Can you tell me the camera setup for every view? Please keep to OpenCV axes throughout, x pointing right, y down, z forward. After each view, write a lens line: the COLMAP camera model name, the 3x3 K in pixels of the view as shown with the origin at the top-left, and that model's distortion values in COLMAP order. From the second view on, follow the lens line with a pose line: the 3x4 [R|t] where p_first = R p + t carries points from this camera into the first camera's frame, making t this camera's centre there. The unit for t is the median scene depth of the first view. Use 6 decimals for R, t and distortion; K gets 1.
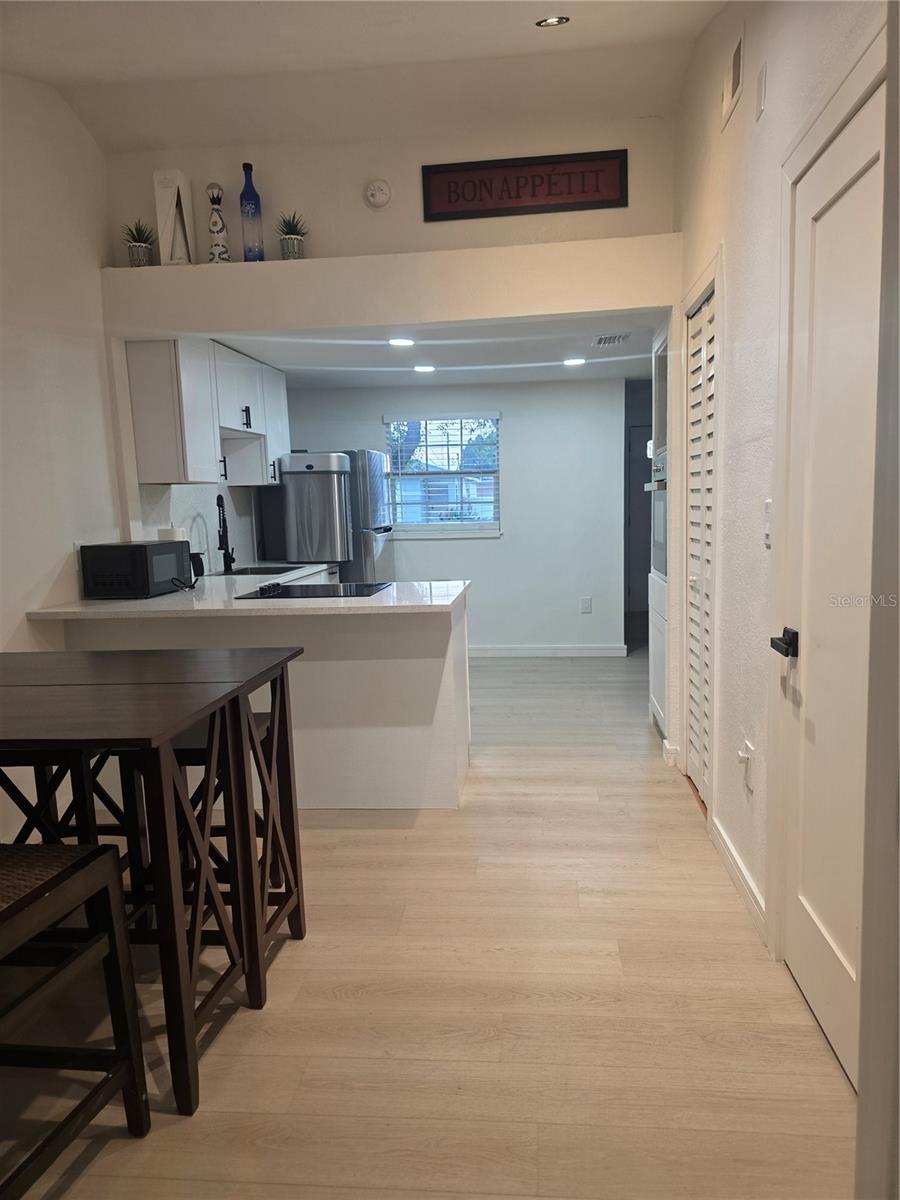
lens RADIAL K [[807.2, 0, 452.9], [0, 807.2, 613.7], [0, 0, 1]] dist [0.067930, -0.066426]
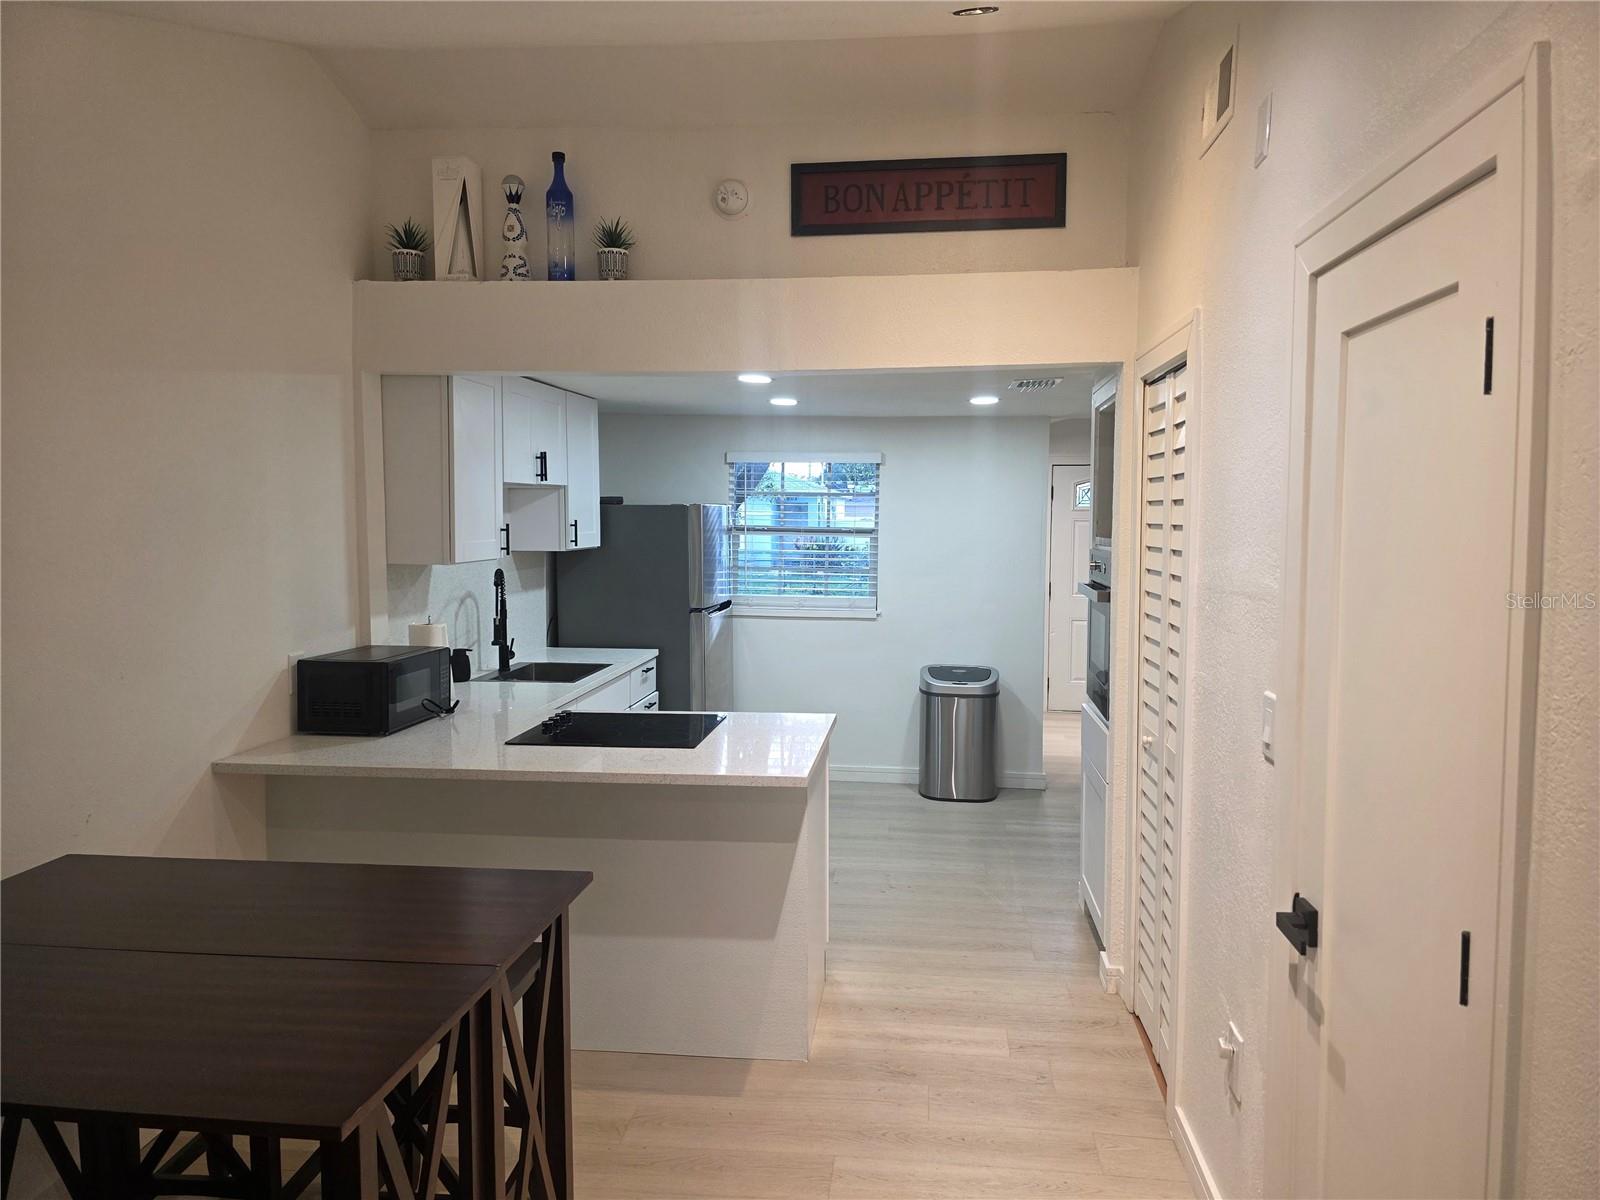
lens RADIAL K [[1063.8, 0, 805.7], [0, 1063.8, 591.4], [0, 0, 1]] dist [0.064700, -0.065362]
pose [[0.999293, 0.037228, -0.005251, -0.004732], [-0.037494, 0.997096, -0.066279, -0.092304], [0.002768, 0.066429, 0.997787, 0.046217]]
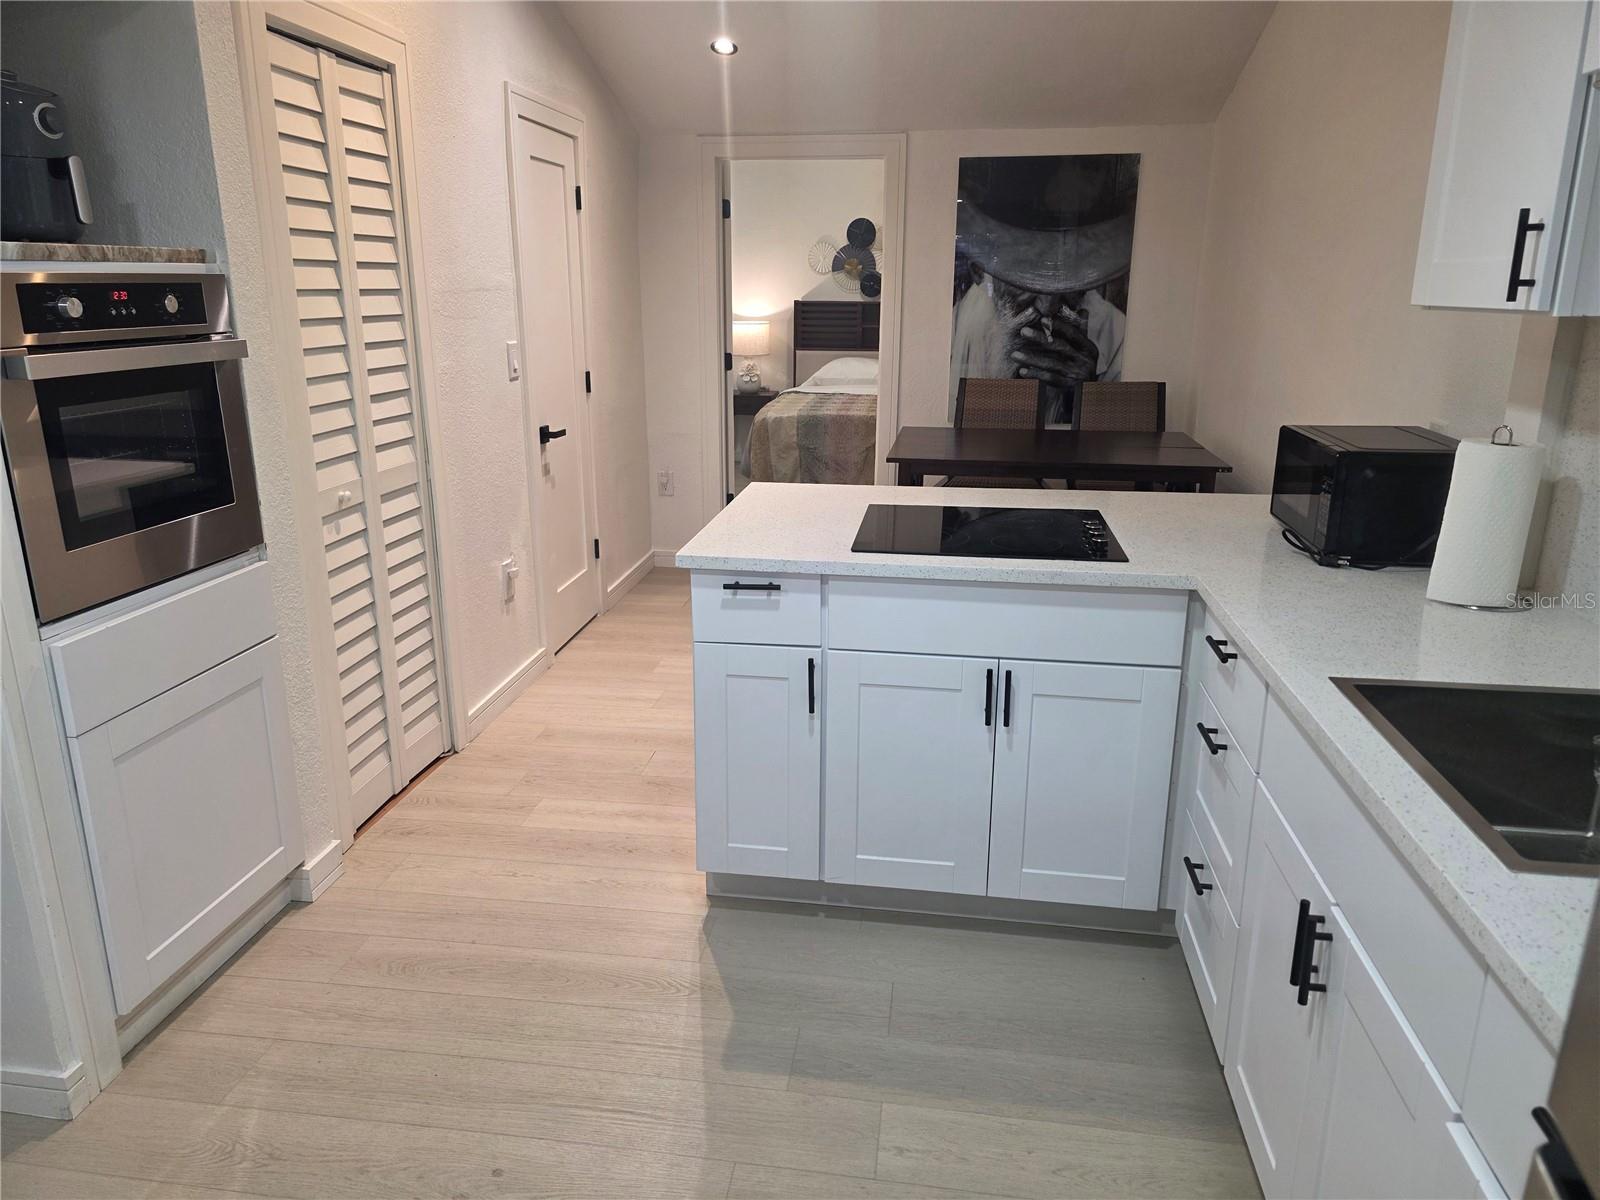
lens RADIAL K [[1063.8, 0, 805.7], [0, 1063.8, 591.4], [0, 0, 1]] dist [0.064700, -0.065362]
pose [[-0.999093, 0.021952, 0.036498, -0.075511], [0.034912, 0.912952, 0.406572, -0.272010], [-0.024395, 0.407477, -0.912890, 1.621582]]
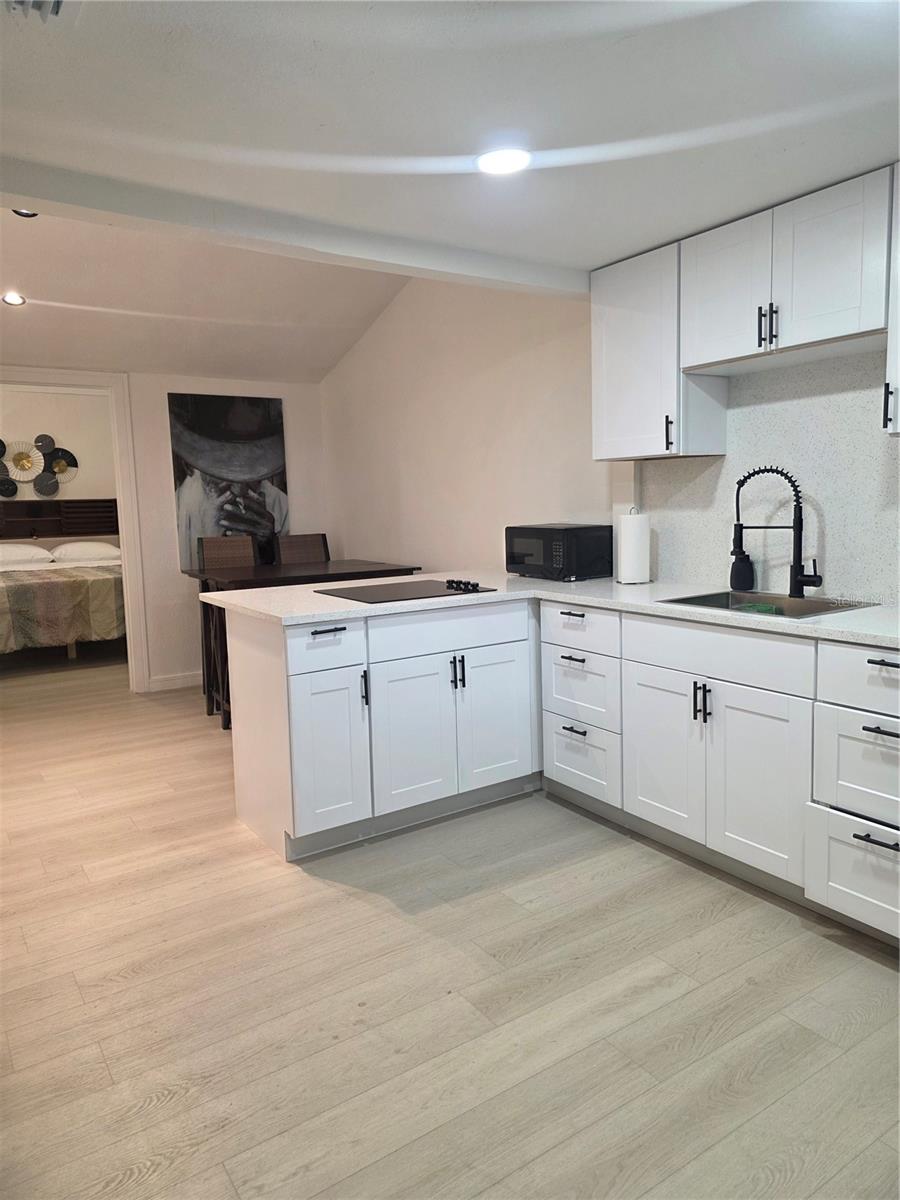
lens RADIAL K [[797.8, 0, 458.9], [0, 797.8, 600.8], [0, 0, 1]] dist [0.064700, -0.065362]
pose [[-0.756609, 0.136907, -0.639374, 0.354750], [-0.041700, 0.965741, 0.256137, -0.246471], [0.652537, 0.220457, -0.724979, 1.667142]]
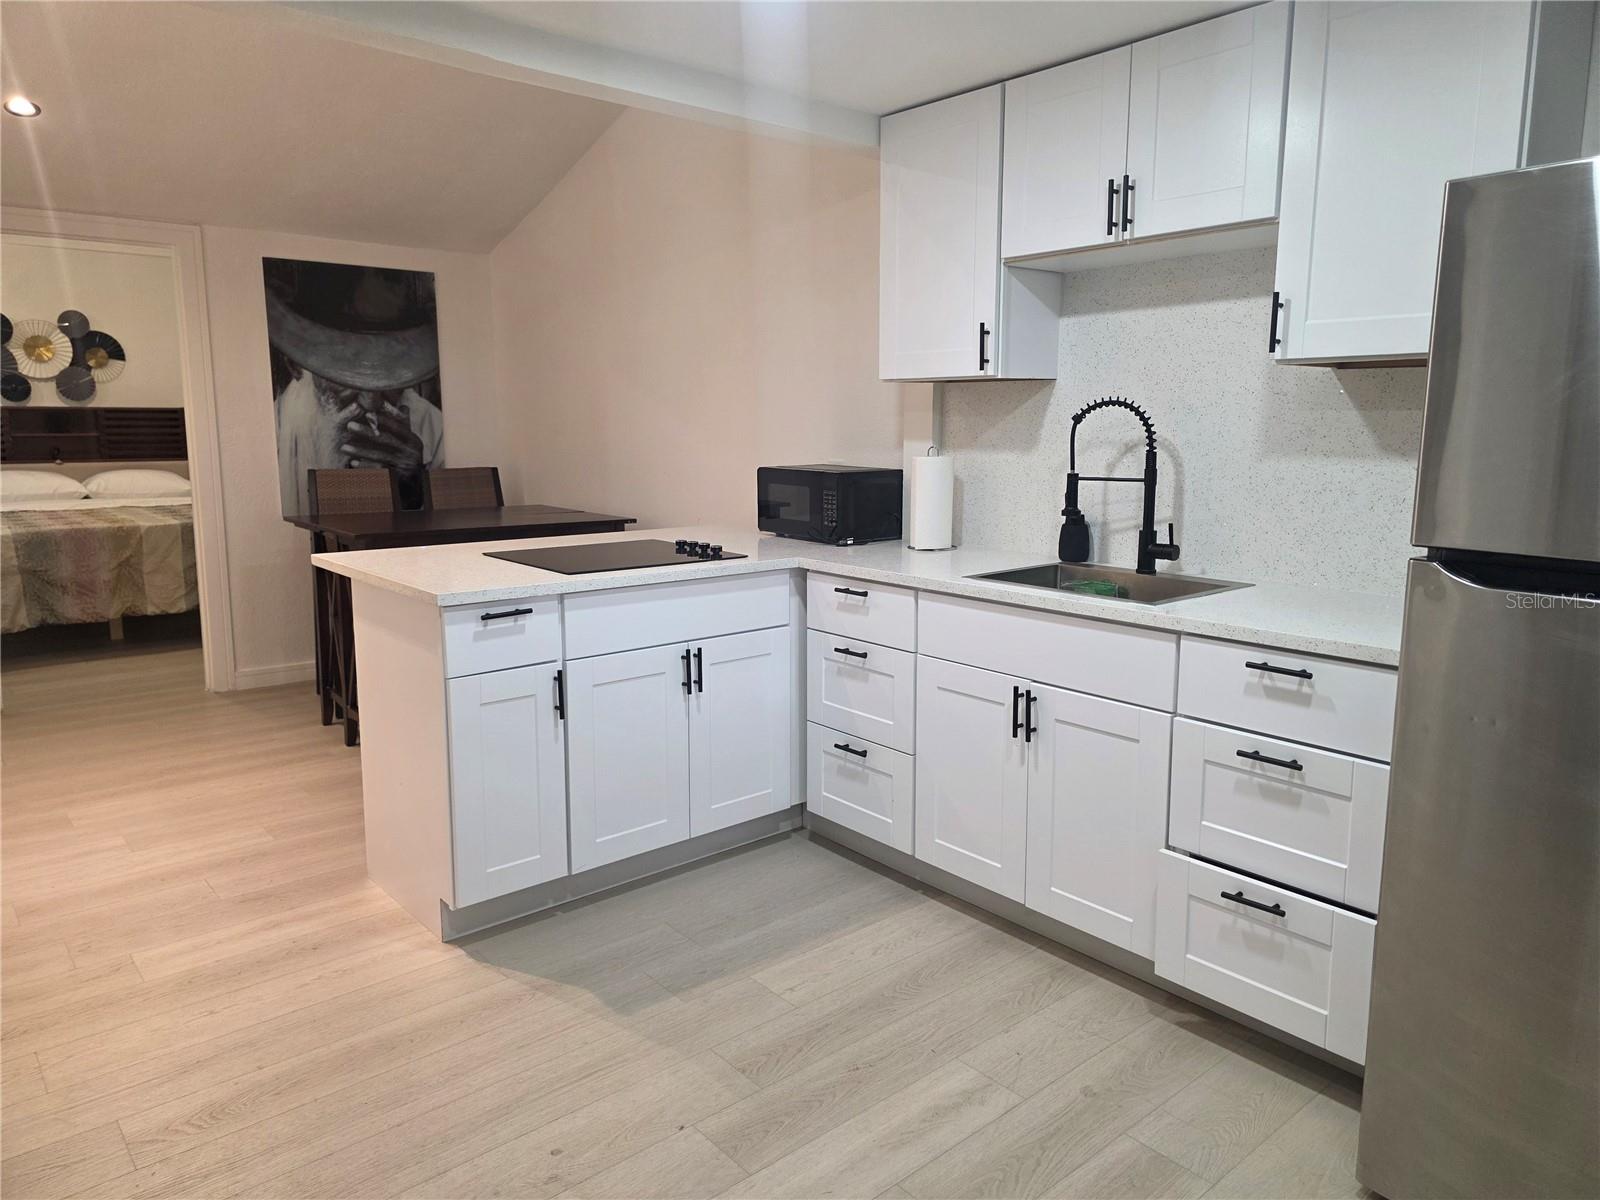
lens RADIAL K [[1063.8, 0, 805.7], [0, 1063.8, 591.4], [0, 0, 1]] dist [0.064700, -0.065362]
pose [[-0.677174, 0.149640, -0.720446, 0.340829], [-0.084722, 0.956735, 0.278352, -0.247220], [0.730929, 0.249531, -0.635199, 1.633157]]
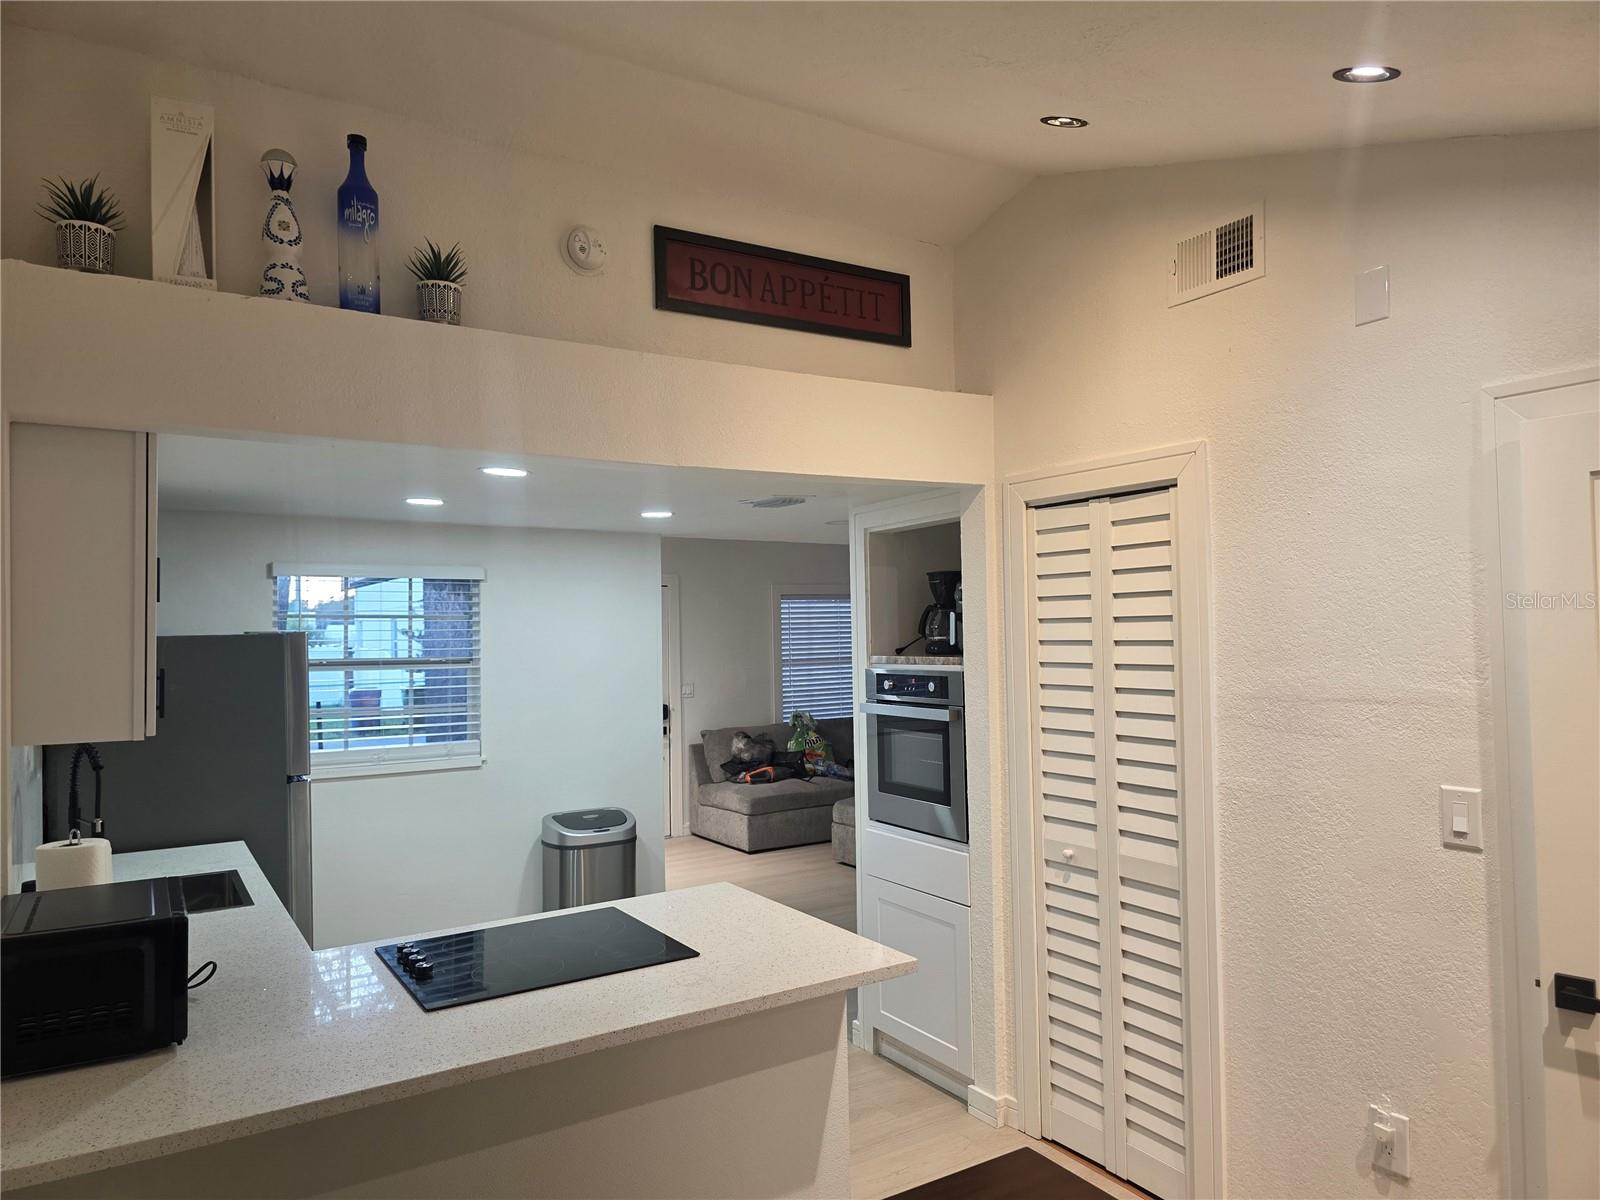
lens RADIAL K [[1080.3, 0, 827.3], [0, 1080.3, 605.7], [0, 0, 1]] dist [0.061715, -0.067029]
pose [[0.779834, 0.031166, 0.625211, -0.447418], [0.080534, 0.985465, -0.149577, -0.123122], [-0.620785, 0.166996, 0.765989, 0.326046]]
